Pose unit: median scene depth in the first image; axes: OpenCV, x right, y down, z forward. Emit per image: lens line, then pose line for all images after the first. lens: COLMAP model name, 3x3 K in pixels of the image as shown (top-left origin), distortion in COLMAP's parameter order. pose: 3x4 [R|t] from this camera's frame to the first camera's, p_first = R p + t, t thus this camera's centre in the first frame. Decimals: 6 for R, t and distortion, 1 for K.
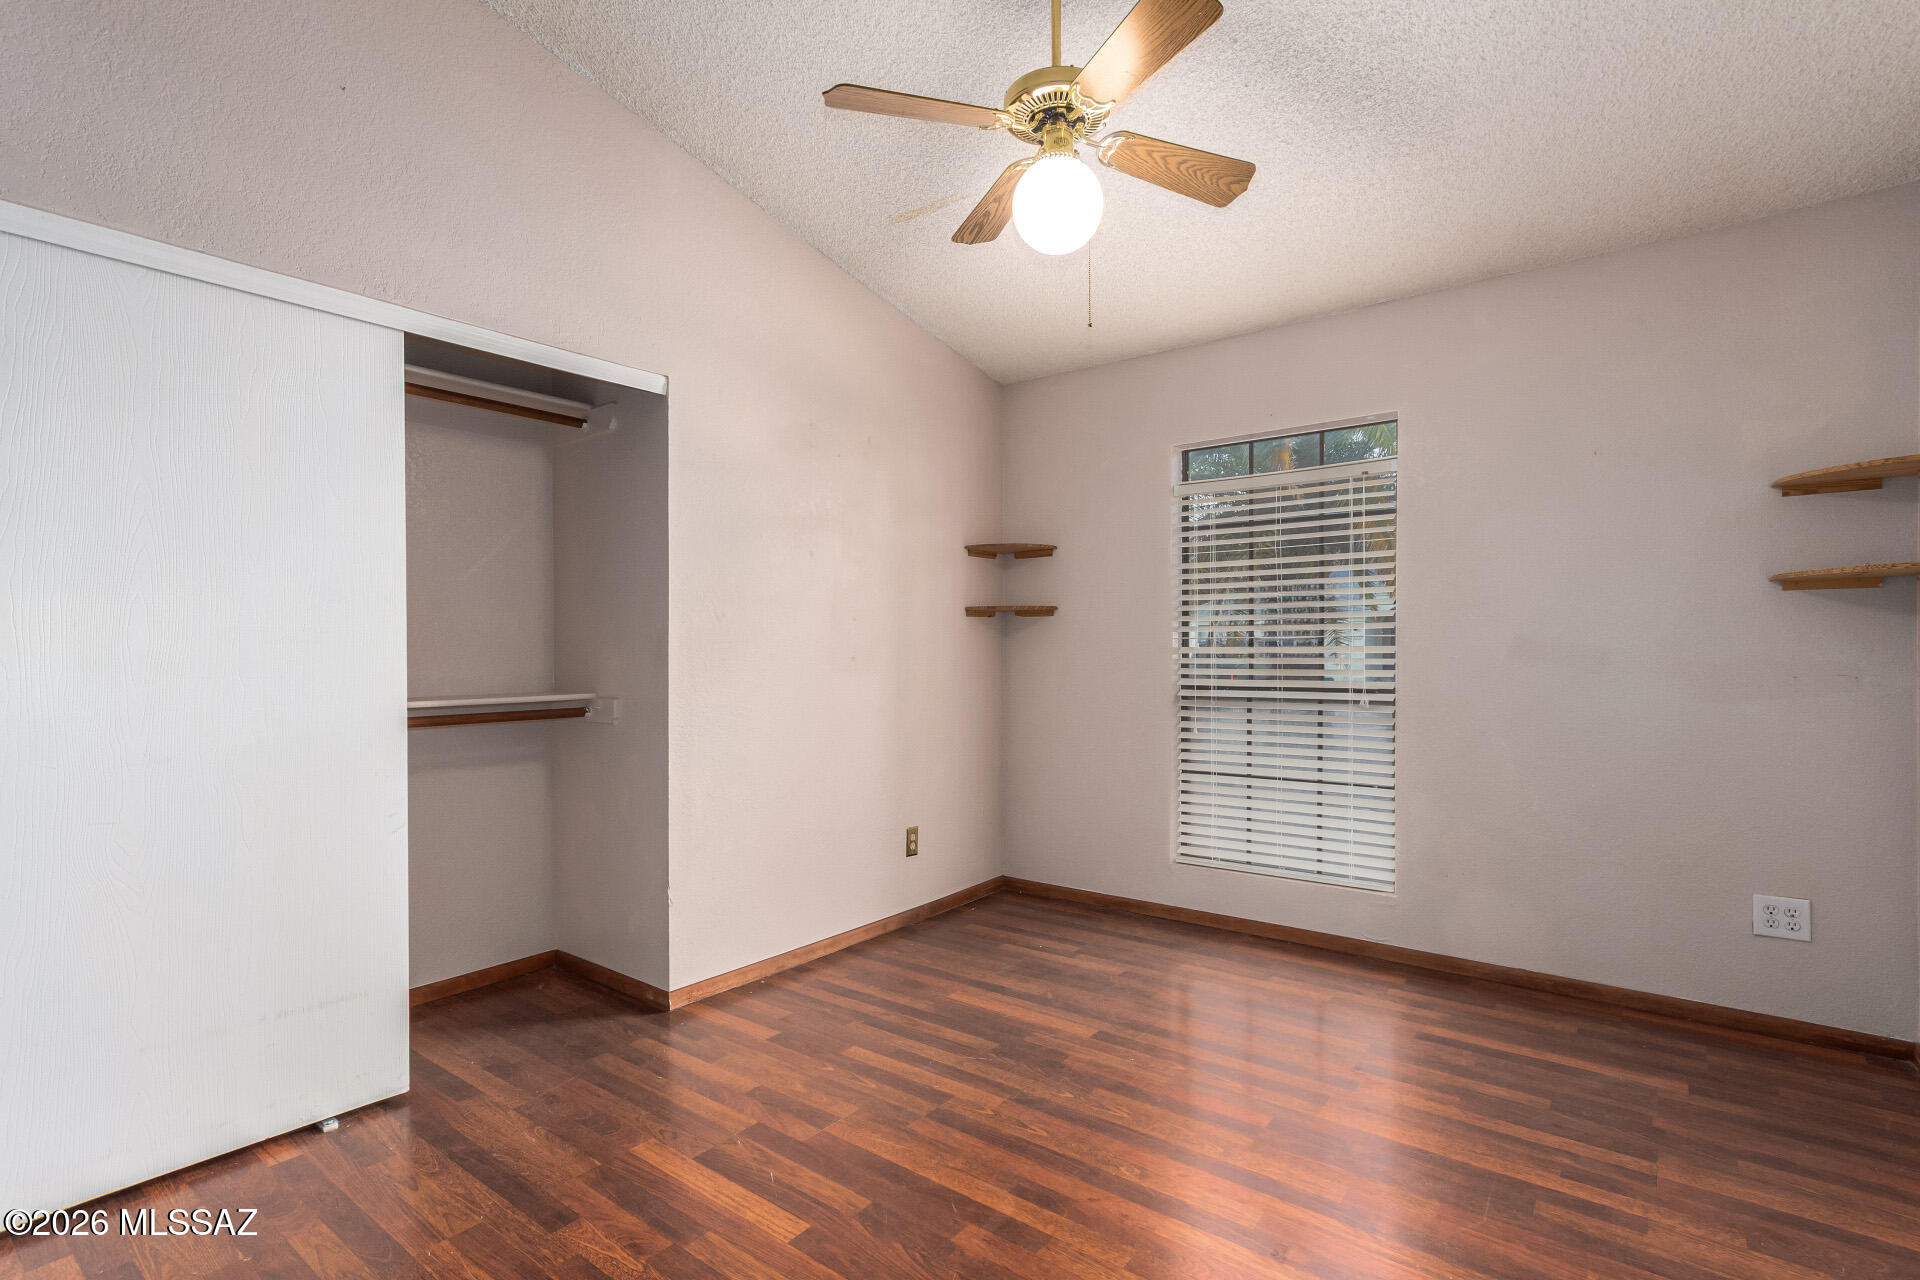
lens RADIAL K [[891.1, 0, 977.1], [0, 891.1, 643.0], [0, 0, 1]] dist [0.001423, 0.000251]
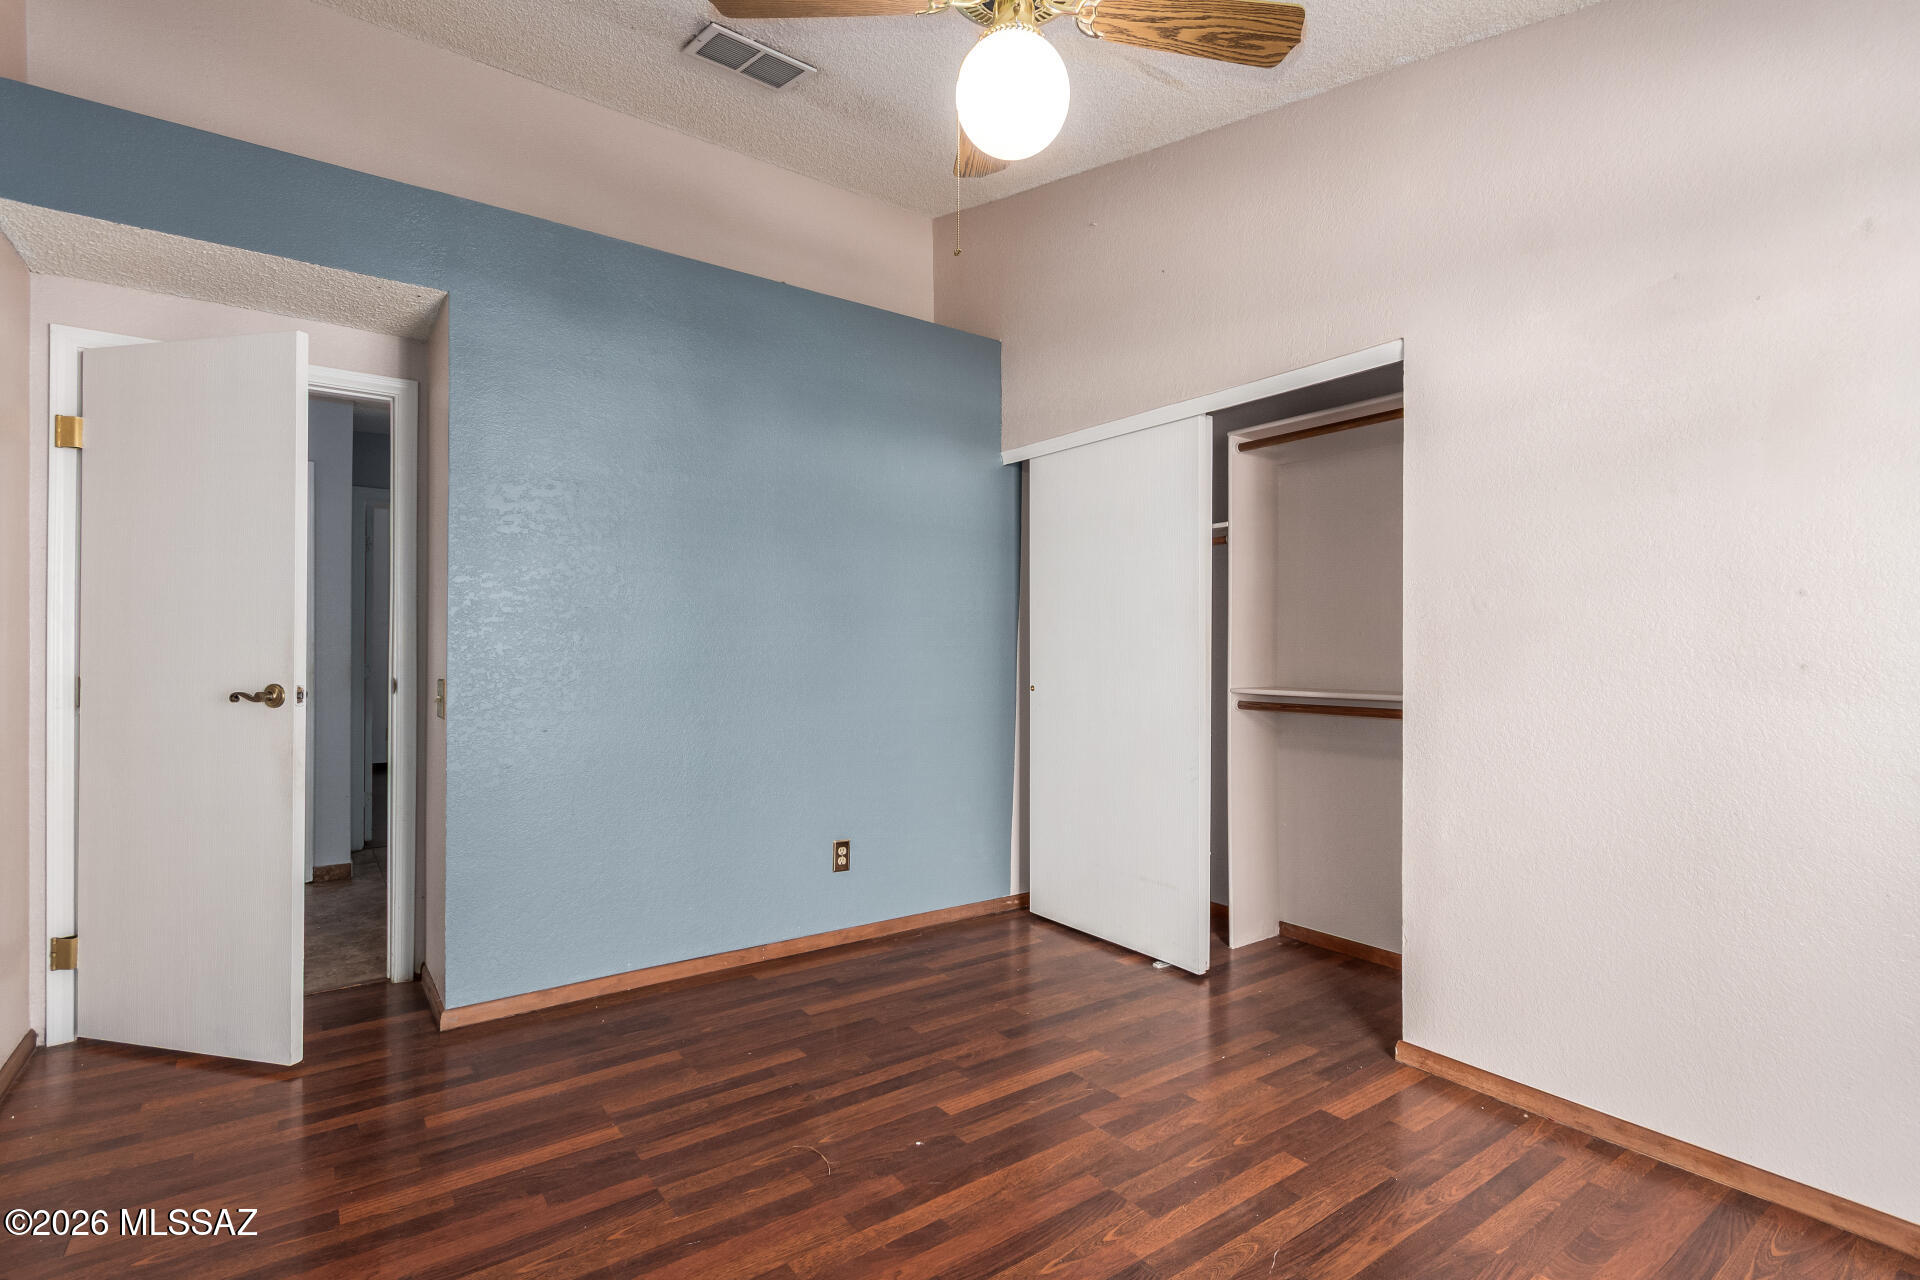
lens RADIAL K [[891.1, 0, 977.1], [0, 891.1, 643.0], [0, 0, 1]] dist [0.001423, 0.000251]
pose [[-0.238699, 0.002533, -0.971090, 0.739472], [0.004250, 0.999990, 0.001564, -0.004544], [0.971084, -0.003754, -0.238707, 0.979120]]
